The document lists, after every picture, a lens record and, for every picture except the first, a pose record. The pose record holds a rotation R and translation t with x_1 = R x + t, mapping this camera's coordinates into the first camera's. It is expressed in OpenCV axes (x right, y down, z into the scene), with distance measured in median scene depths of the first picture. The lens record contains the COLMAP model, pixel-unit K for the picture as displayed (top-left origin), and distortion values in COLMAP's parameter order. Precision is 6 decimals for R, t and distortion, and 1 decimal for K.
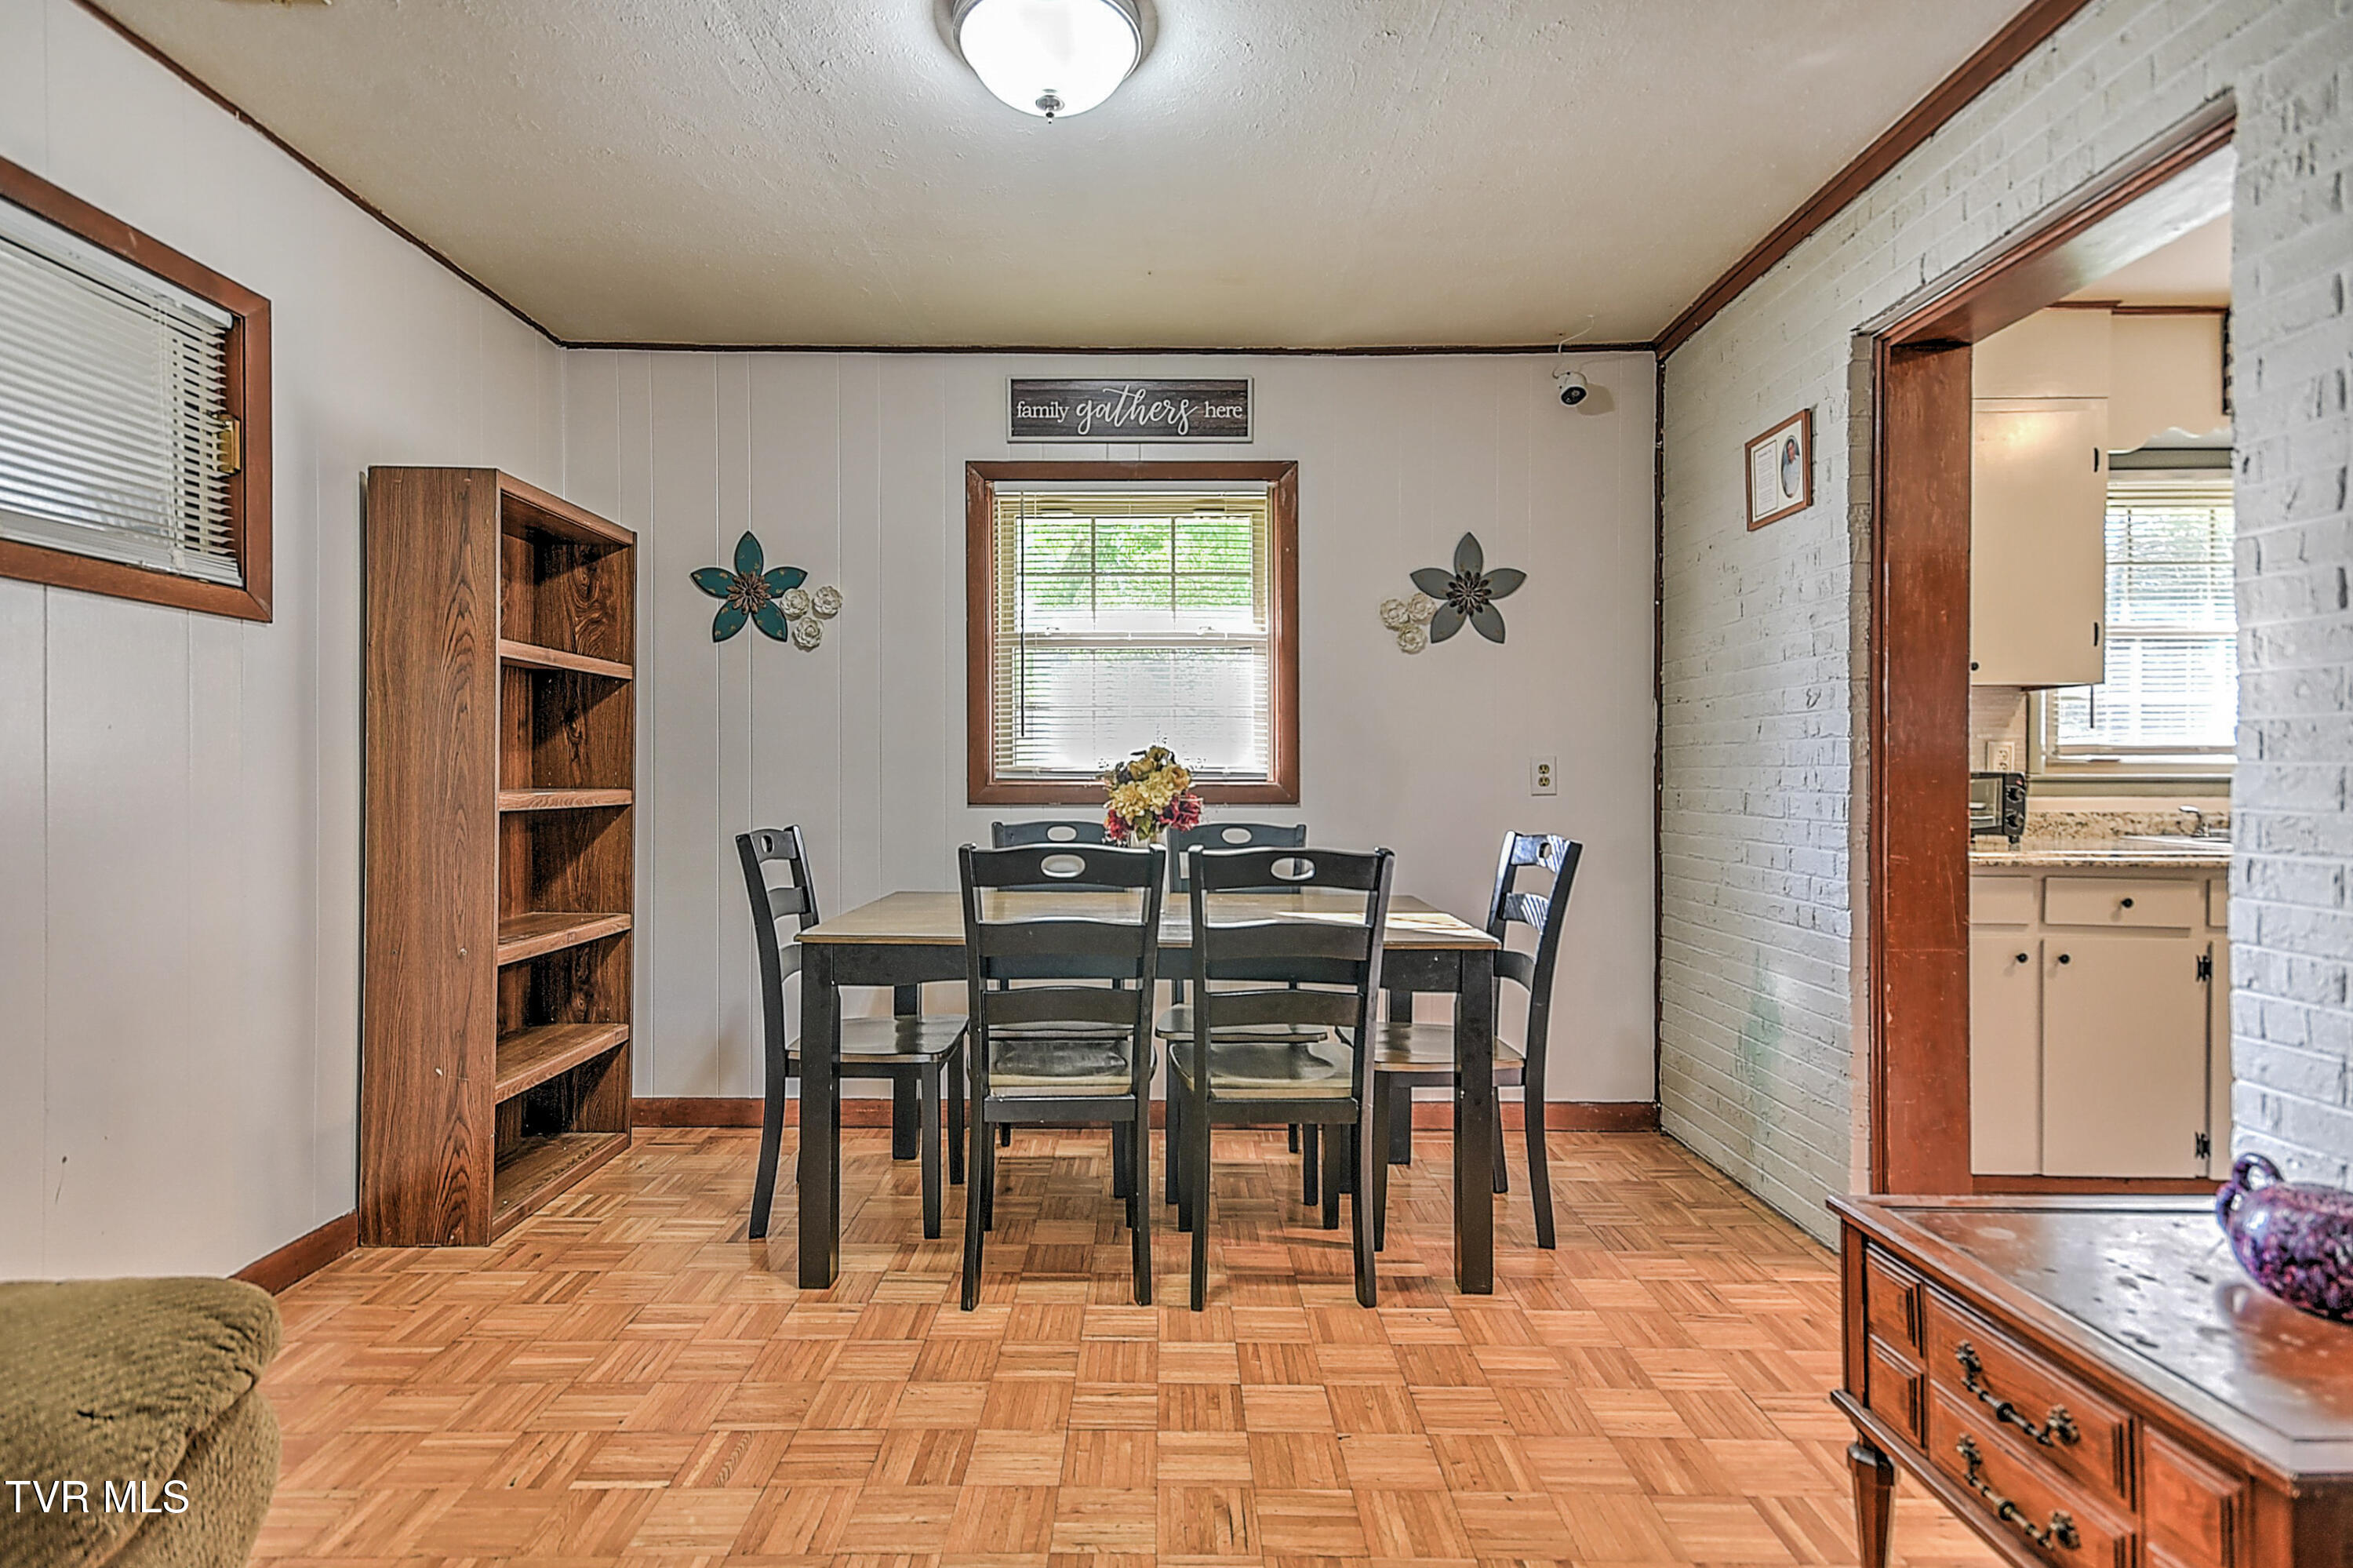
lens RADIAL K [[1131.0, 0, 1169.4], [0, 1131.0, 775.4], [0, 0, 1]] dist [0.013184, -0.000289]
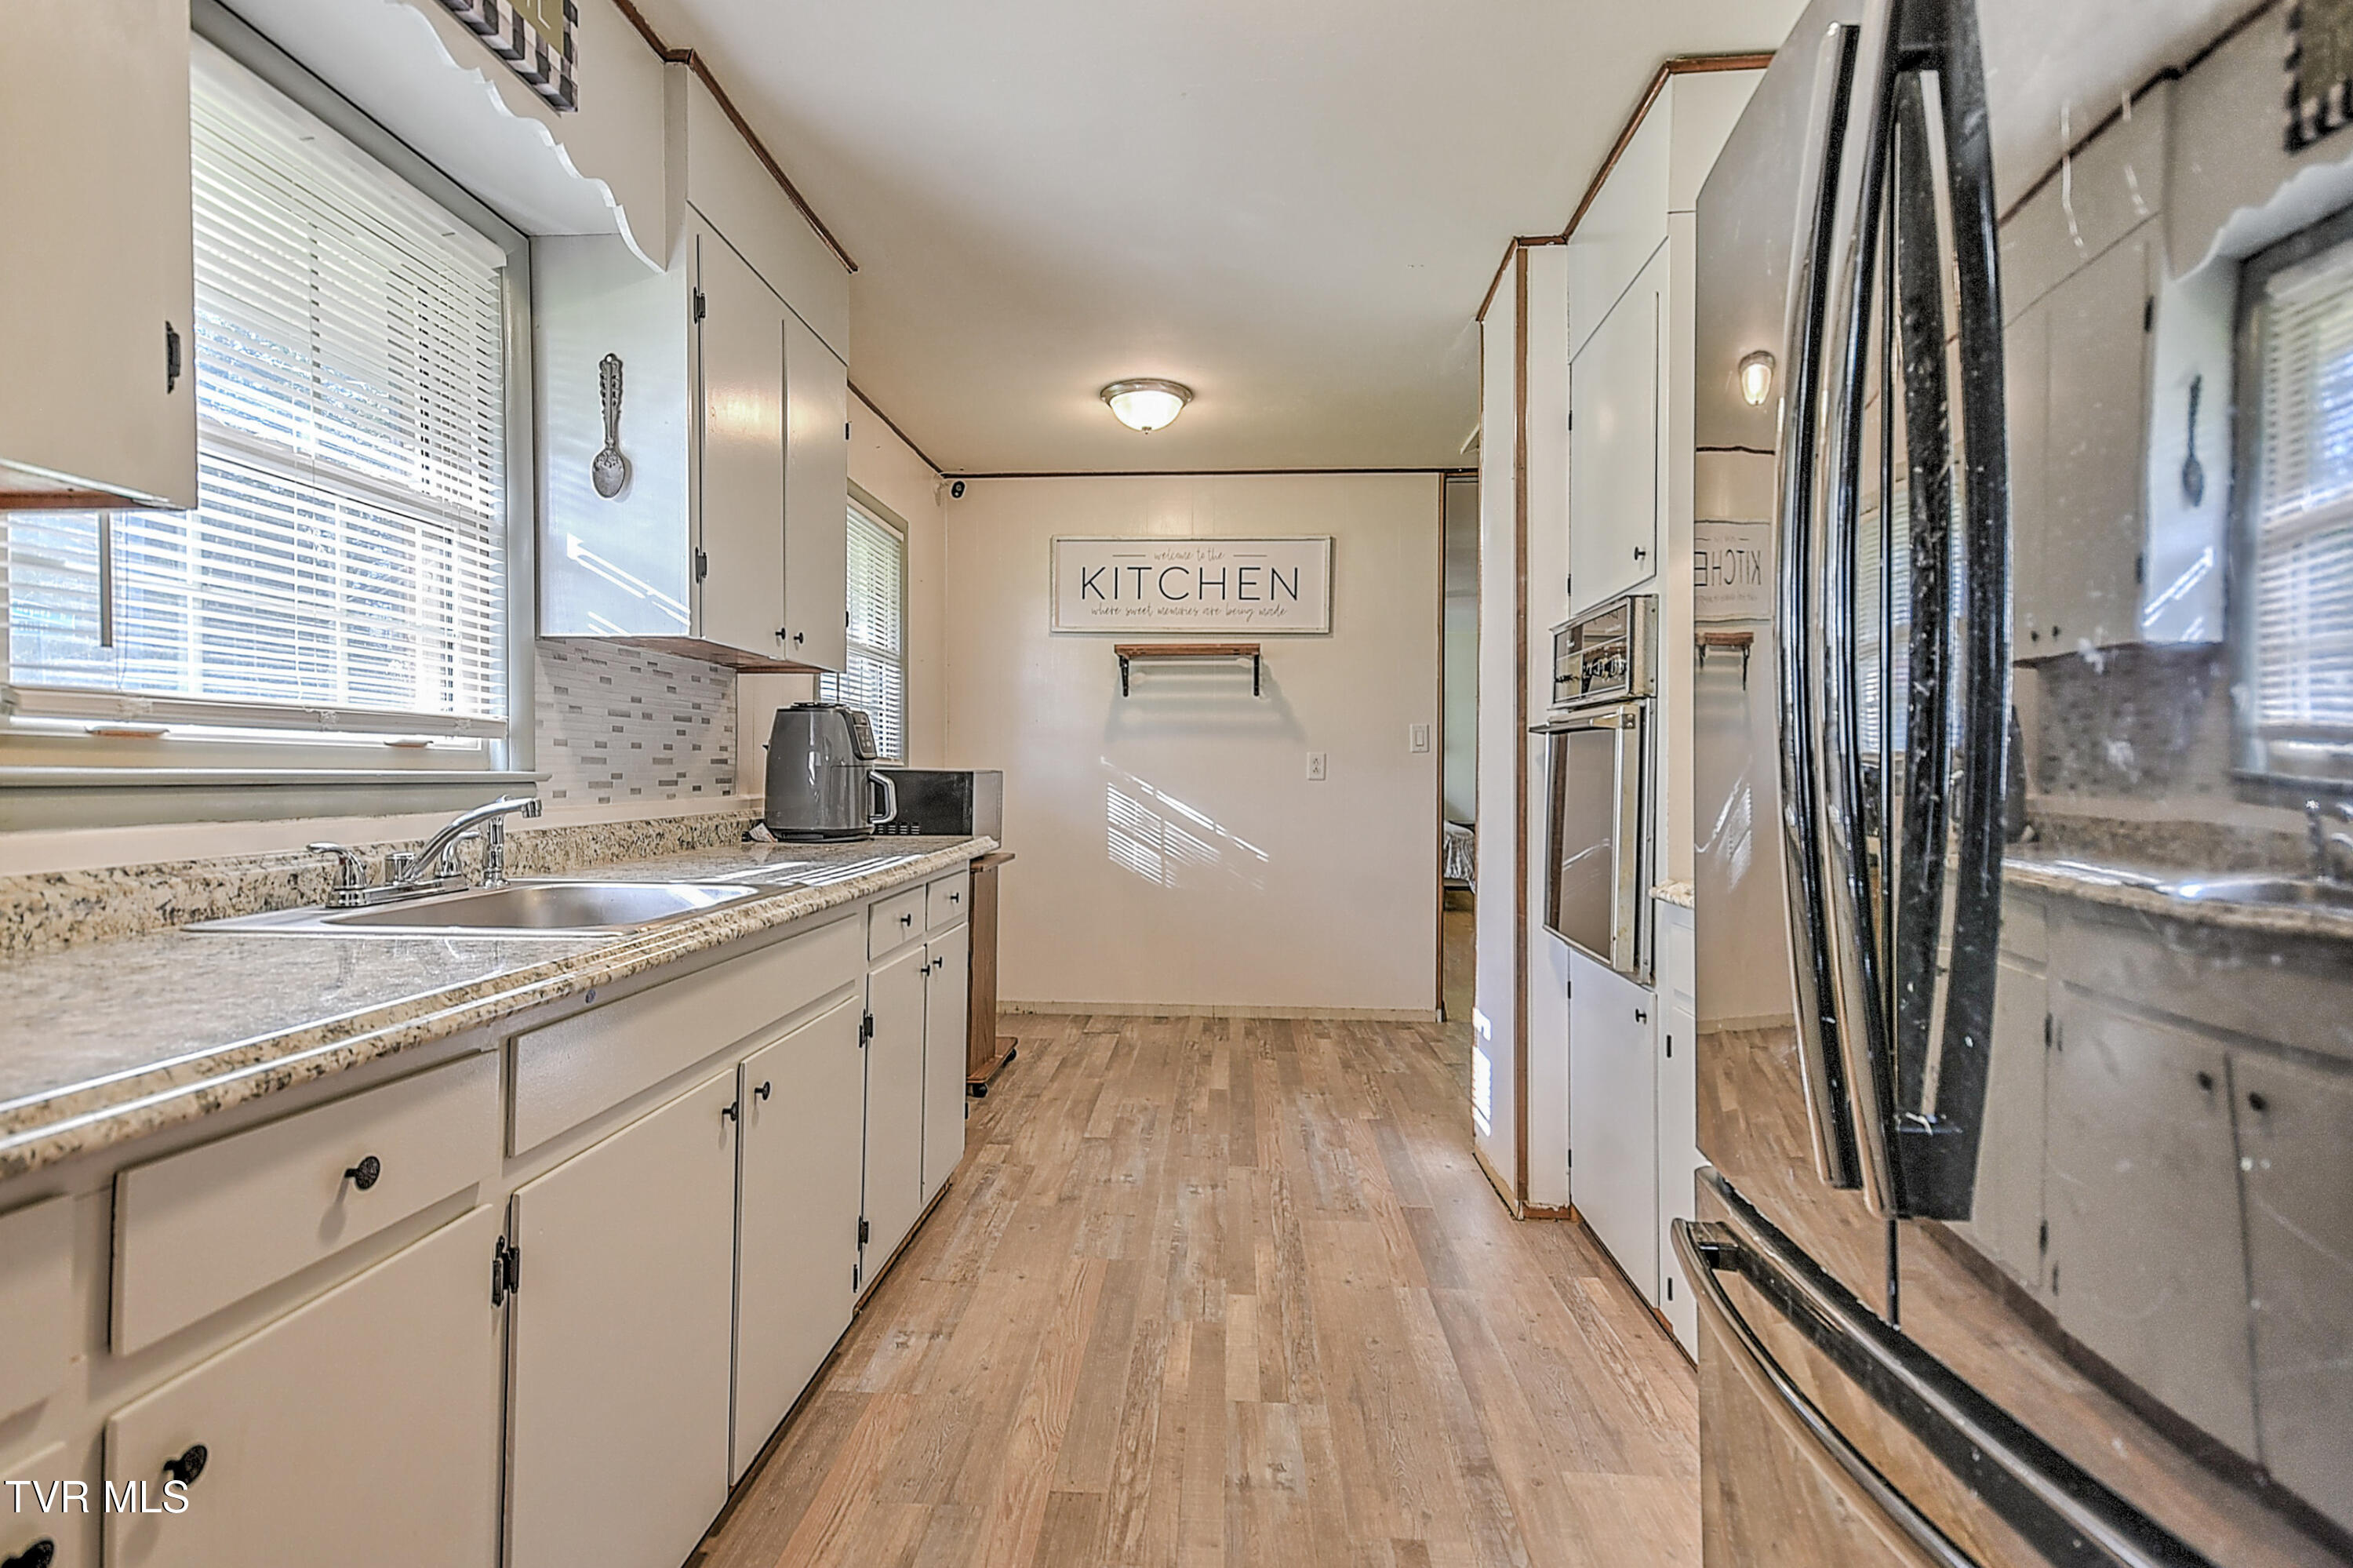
lens RADIAL K [[1206.8, 0, 1169.5], [0, 1206.8, 785.7], [0, 0, 1]] dist [0.015576, 0.000789]
pose [[0.064887, -0.009058, 0.997852, 0.463479], [-0.000866, 0.999958, 0.009133, 0.000892], [-0.997892, -0.001456, 0.064876, 0.675910]]
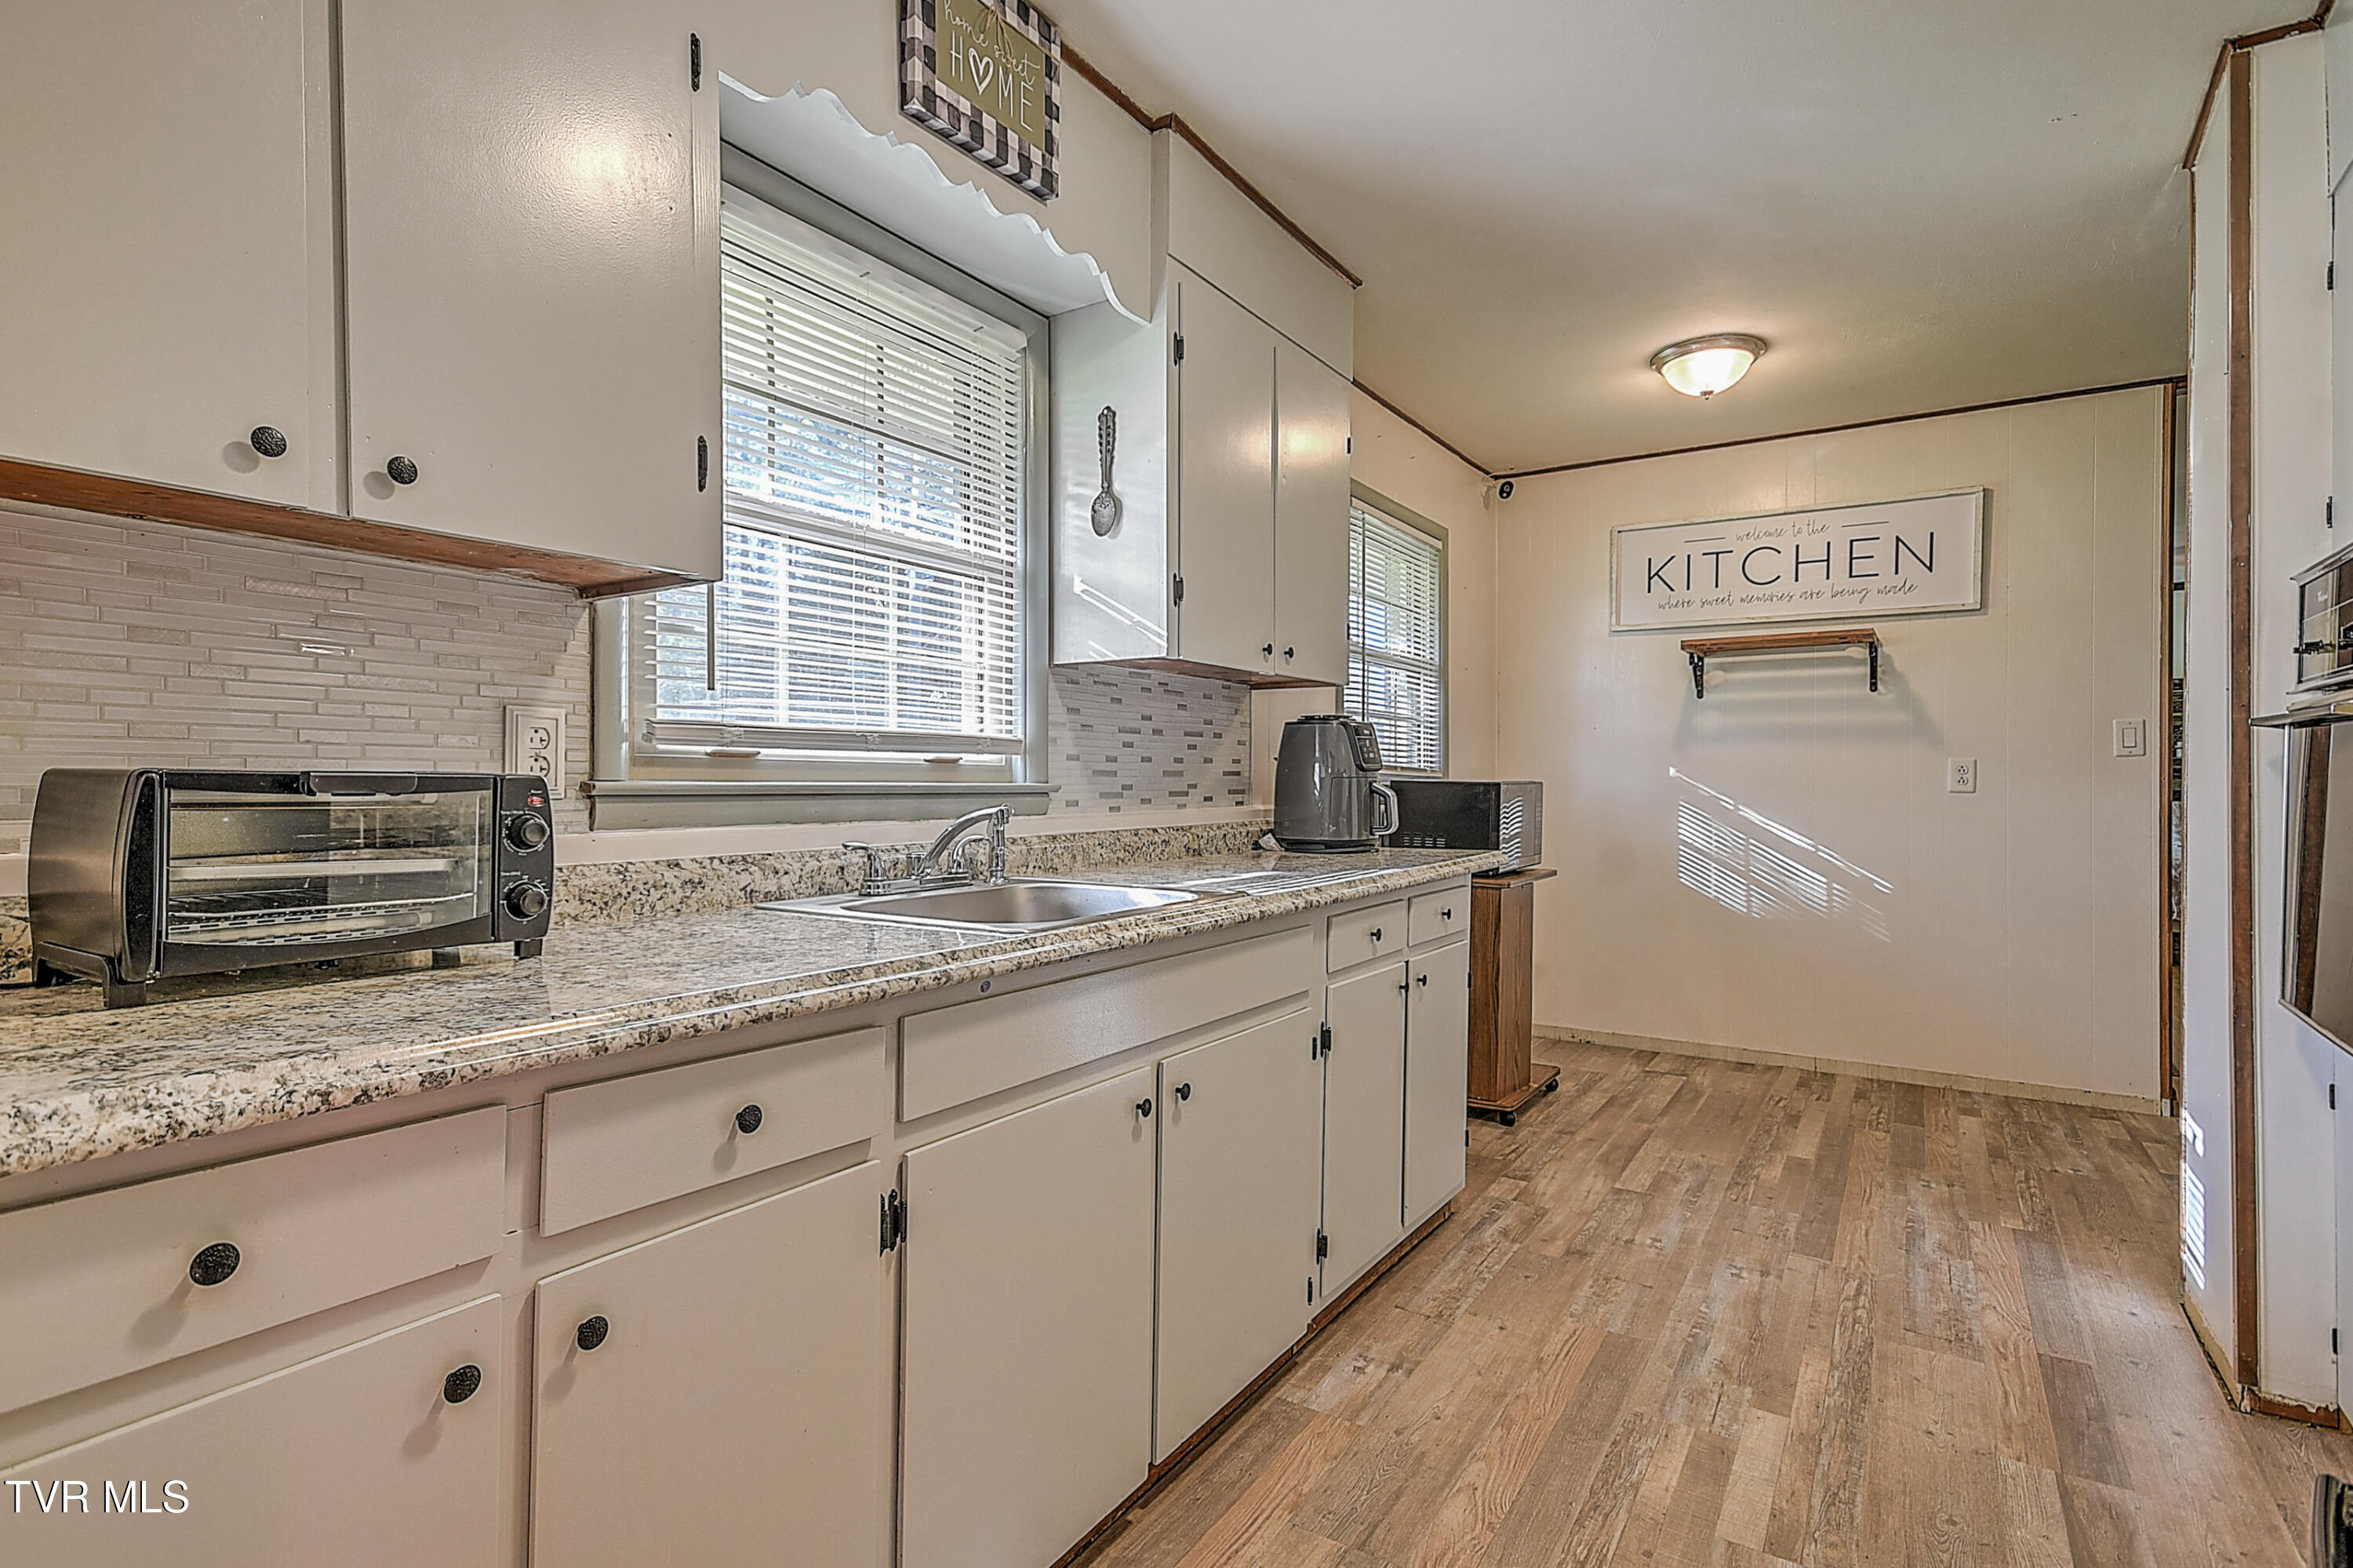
lens RADIAL K [[1187.2, 0, 1133.8], [0, 1187.2, 786.2], [0, 0, 1]] dist [0.002769, 0.012173]
pose [[0.561262, -0.000136, 0.827638, 0.523338], [-0.000160, 1.000000, 0.000273, 0.001019], [-0.827638, -0.000286, 0.561262, 0.602289]]
